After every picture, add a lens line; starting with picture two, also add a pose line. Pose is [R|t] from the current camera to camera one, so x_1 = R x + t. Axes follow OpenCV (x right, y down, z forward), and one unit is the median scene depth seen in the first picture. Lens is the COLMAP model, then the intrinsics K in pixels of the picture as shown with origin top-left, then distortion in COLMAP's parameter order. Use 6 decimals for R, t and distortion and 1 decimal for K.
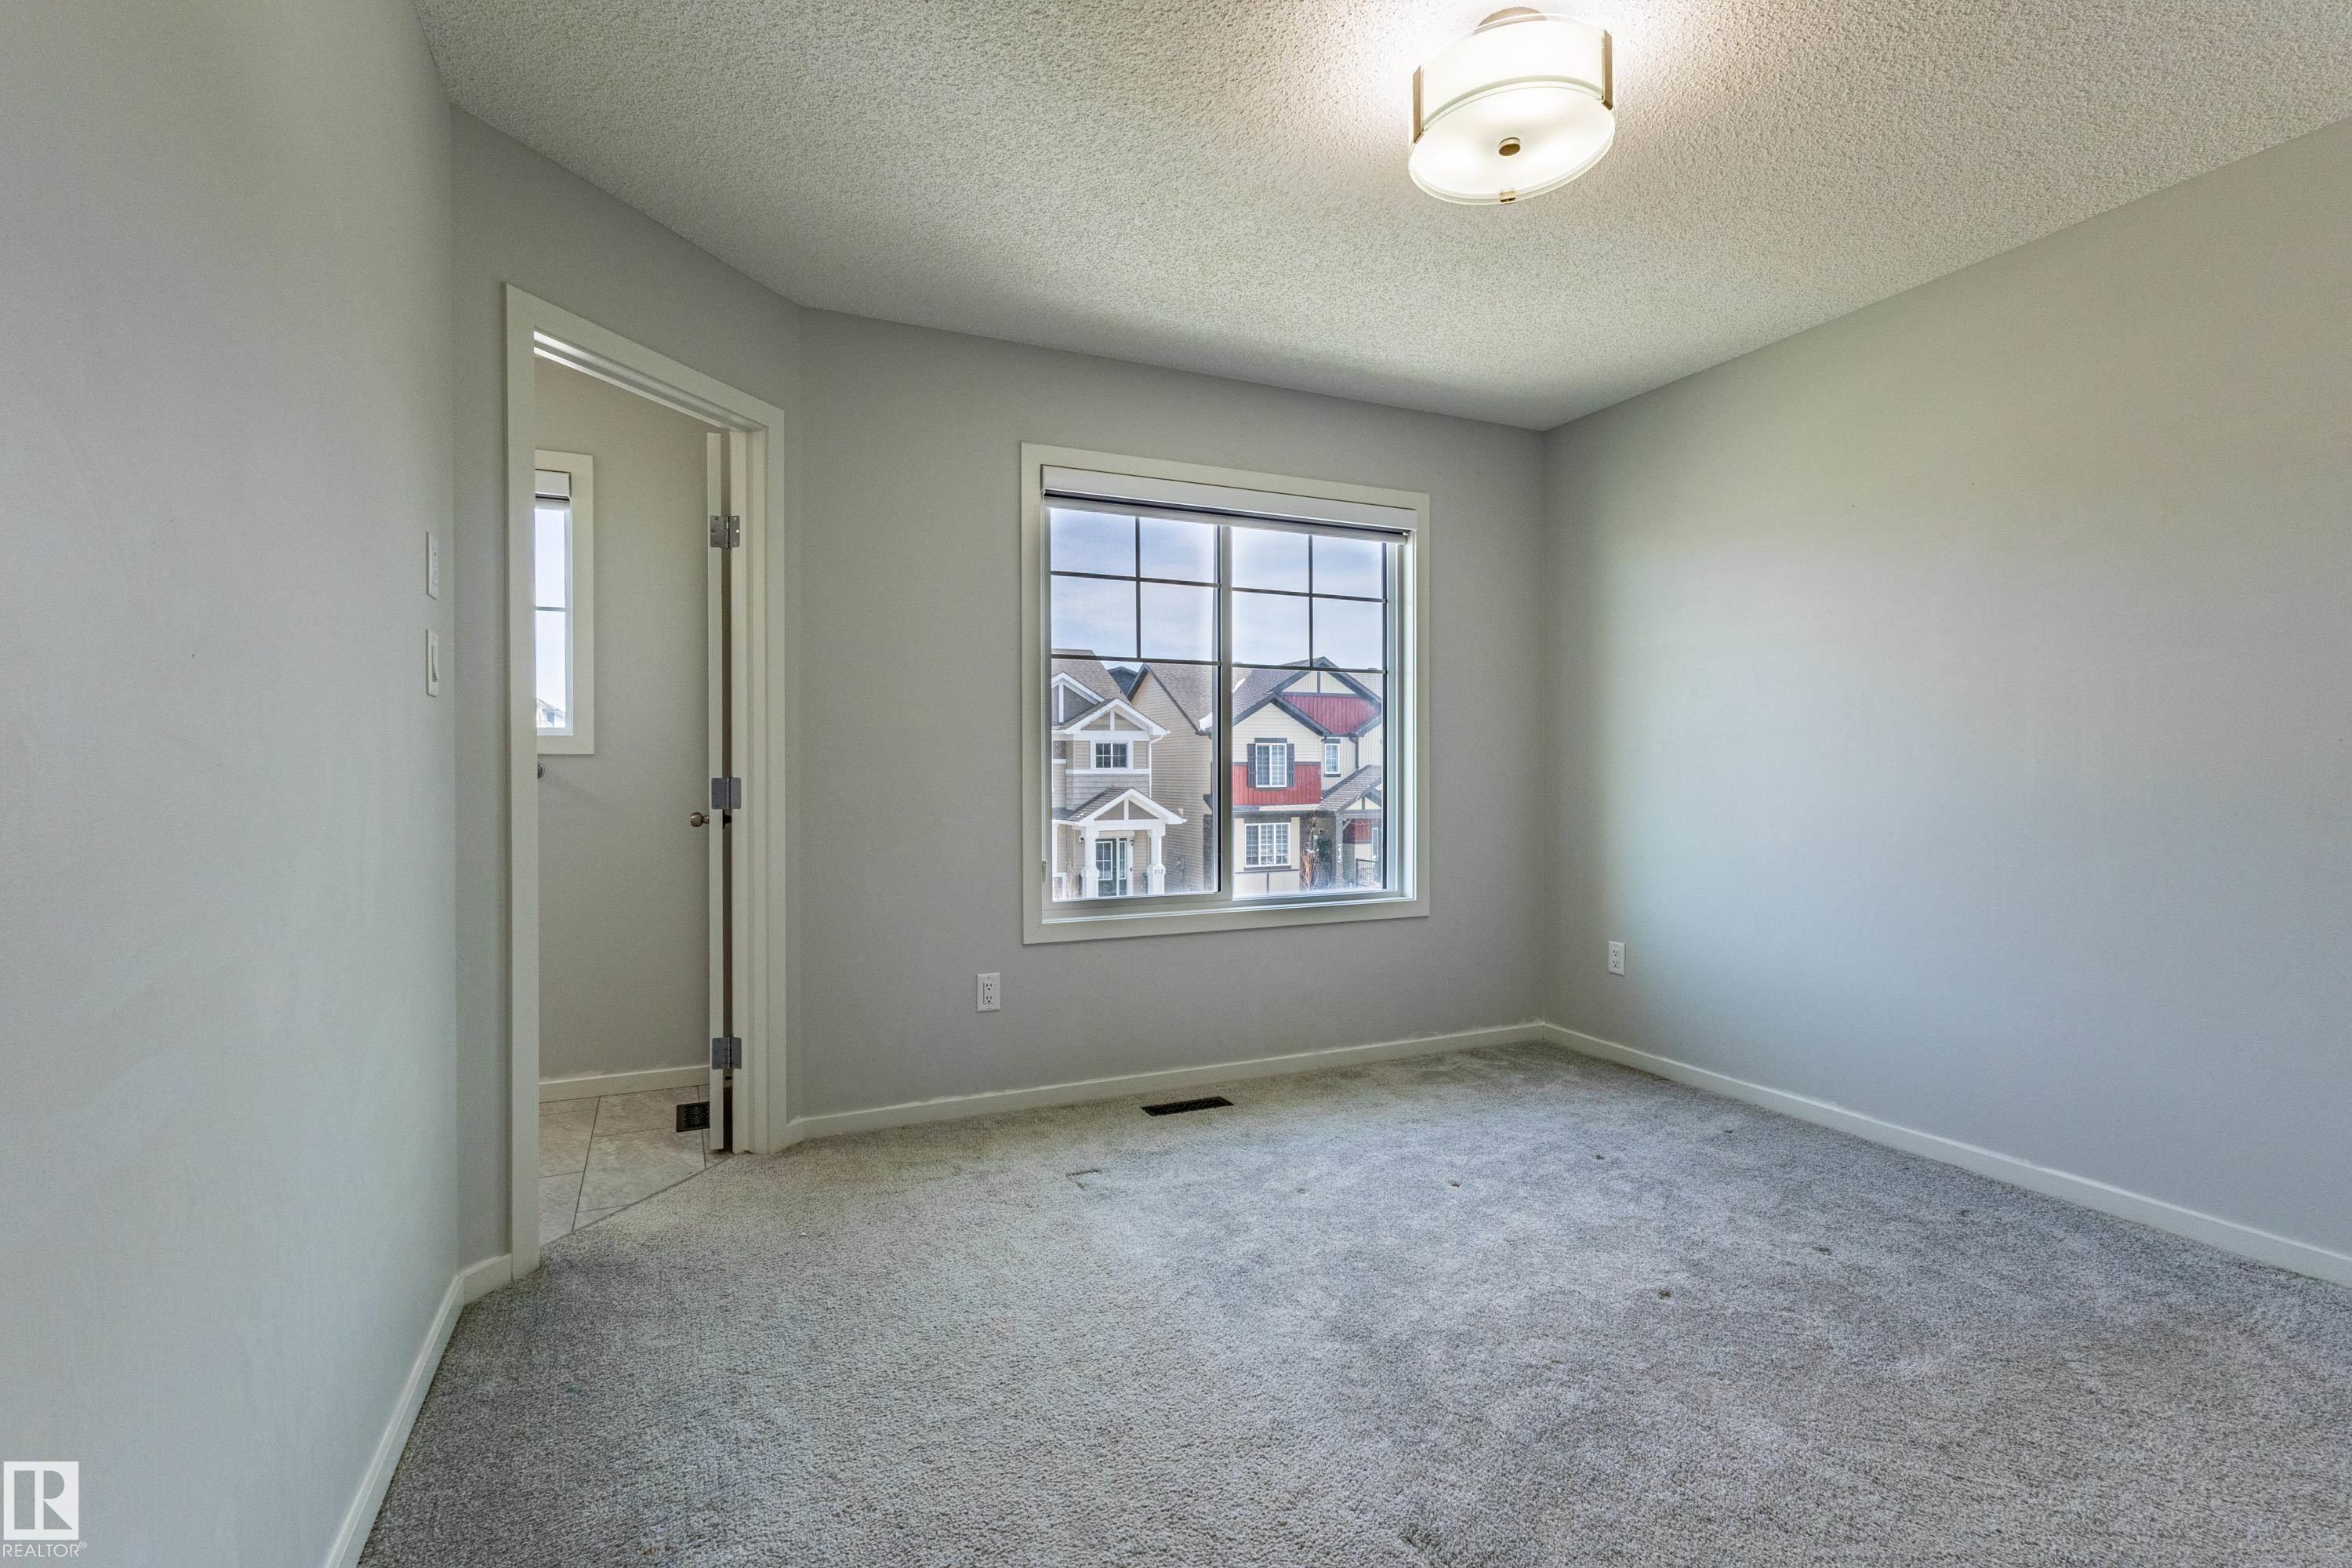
lens RADIAL K [[1095.3, 0, 1165.8], [0, 1095.3, 787.2], [0, 0, 1]] dist [0.002080, 0.002684]
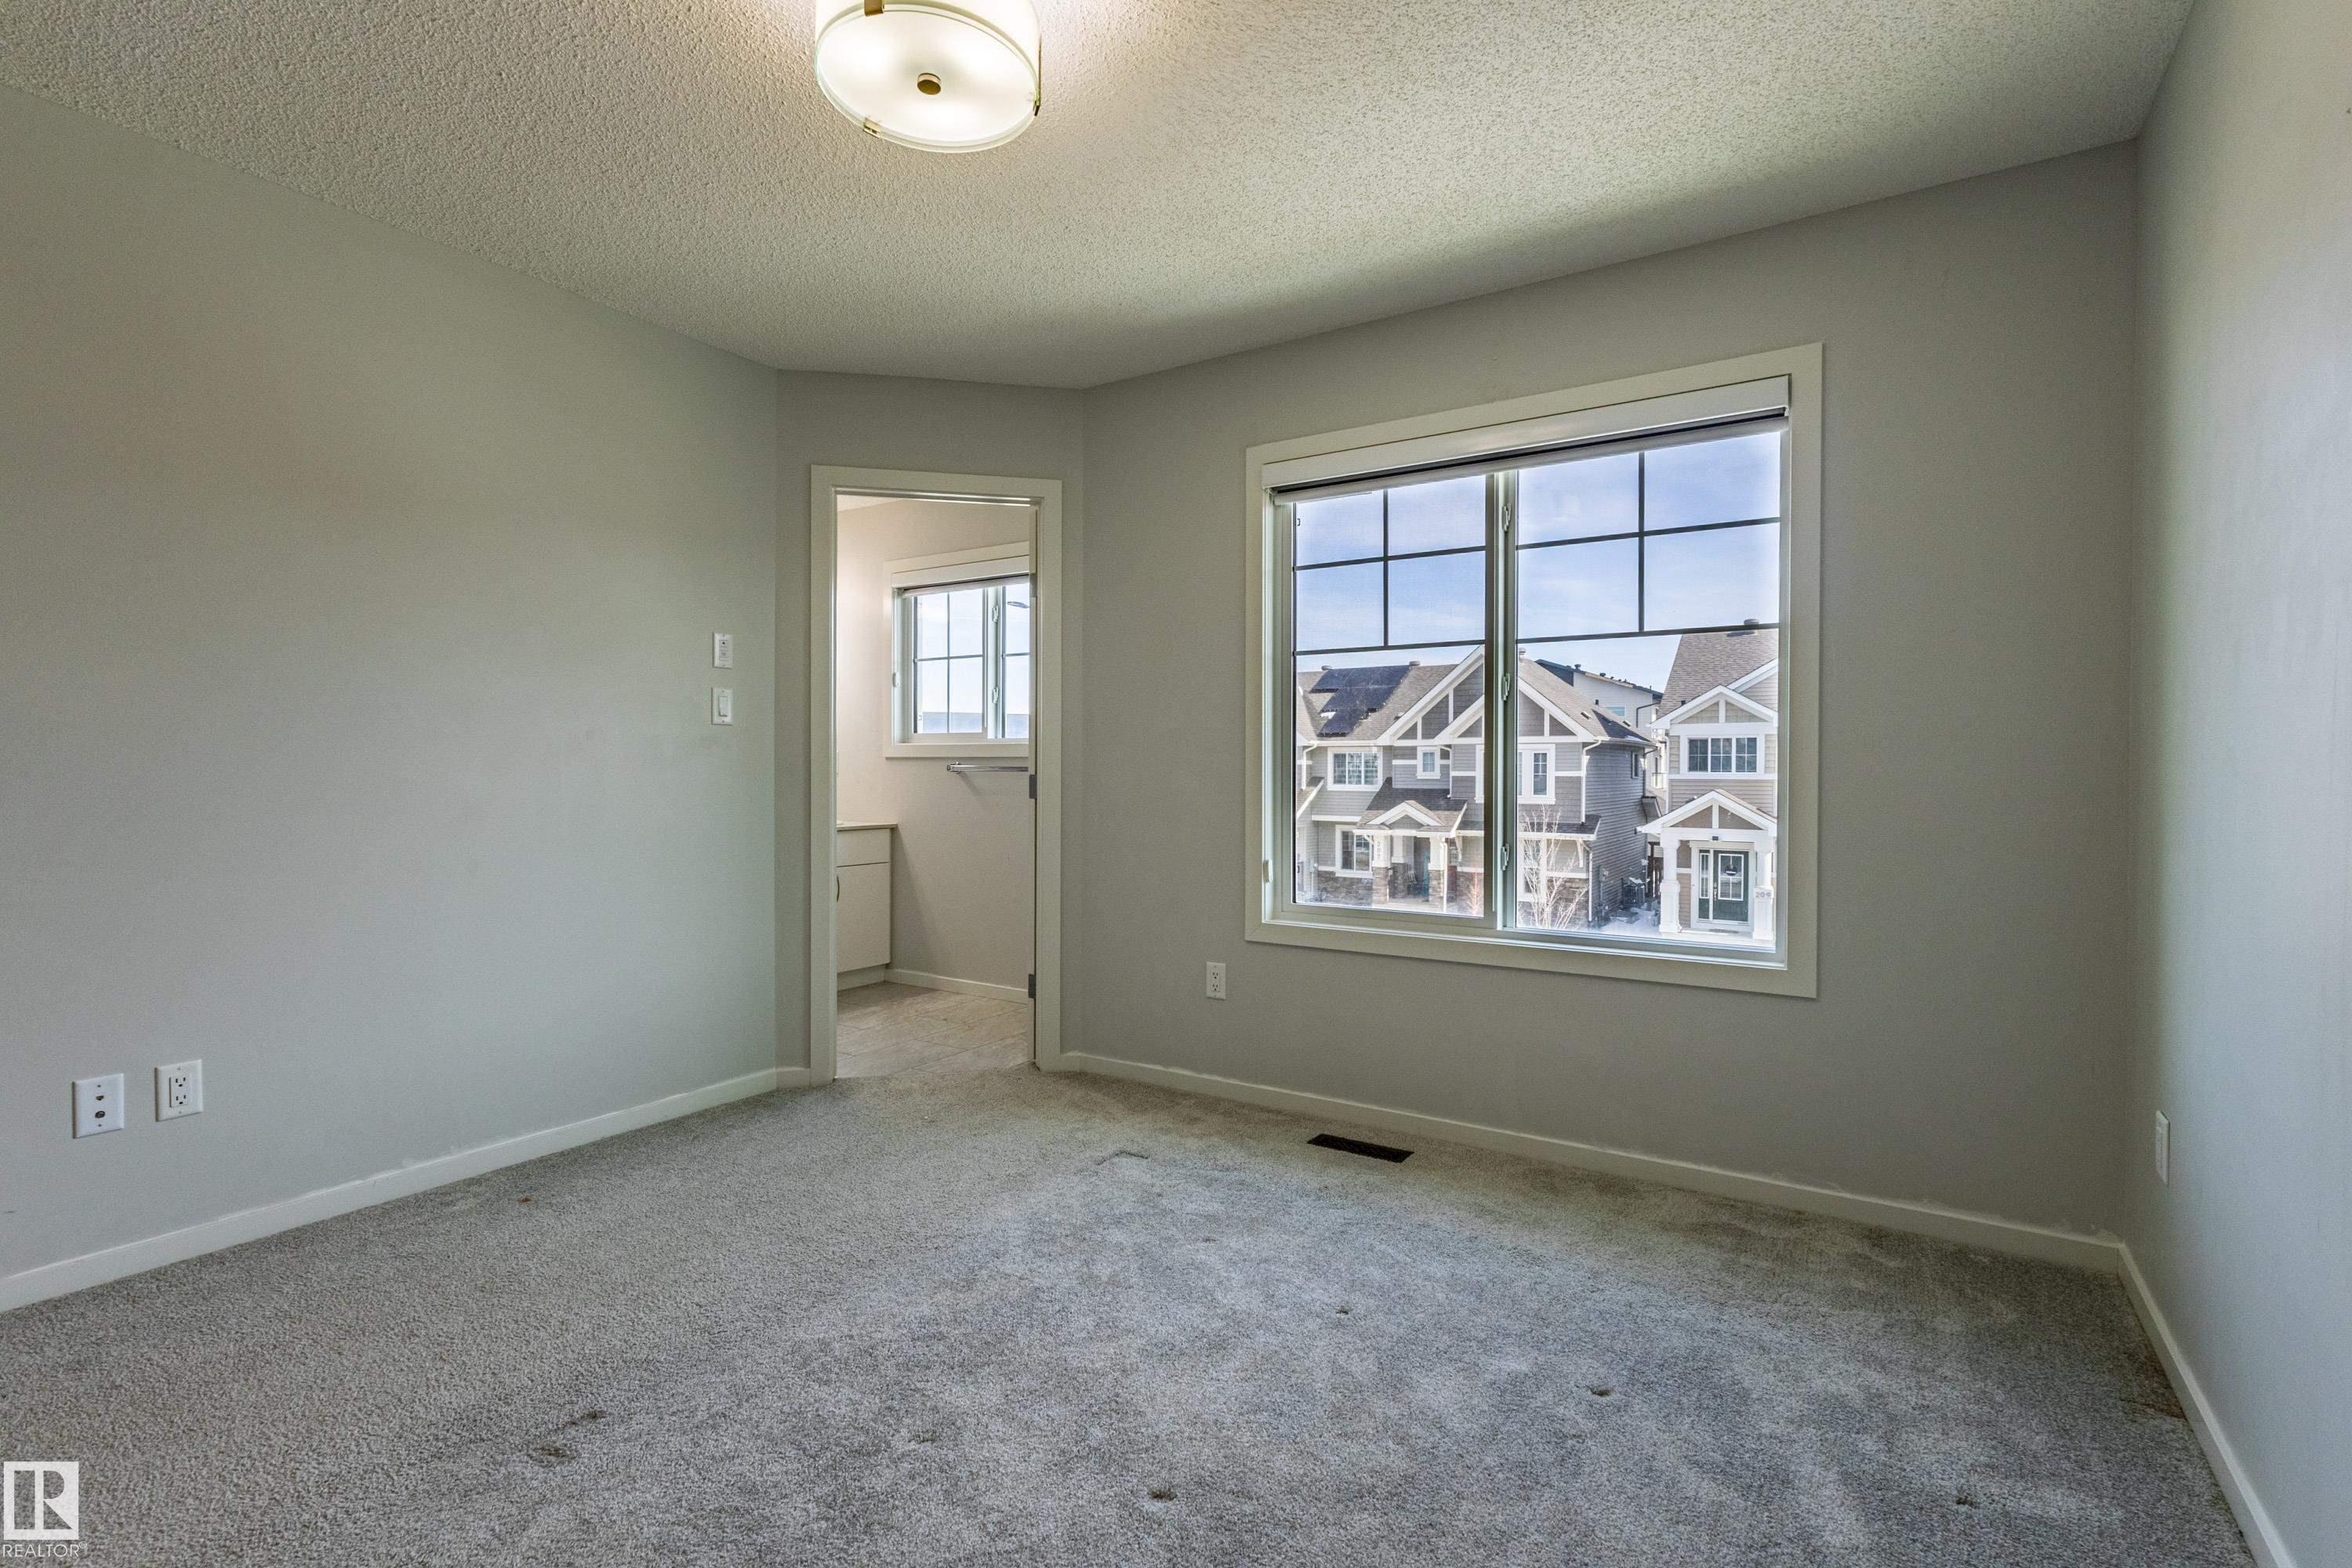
lens RADIAL K [[1095.3, 0, 1186.6], [0, 1095.3, 793.0], [0, 0, 1]] dist [0.002080, 0.002684]
pose [[0.528854, 0.019363, -0.848492, 0.667725], [-0.018436, 0.999766, 0.011324, -0.004309], [0.848513, 0.009654, 0.529087, 0.391251]]
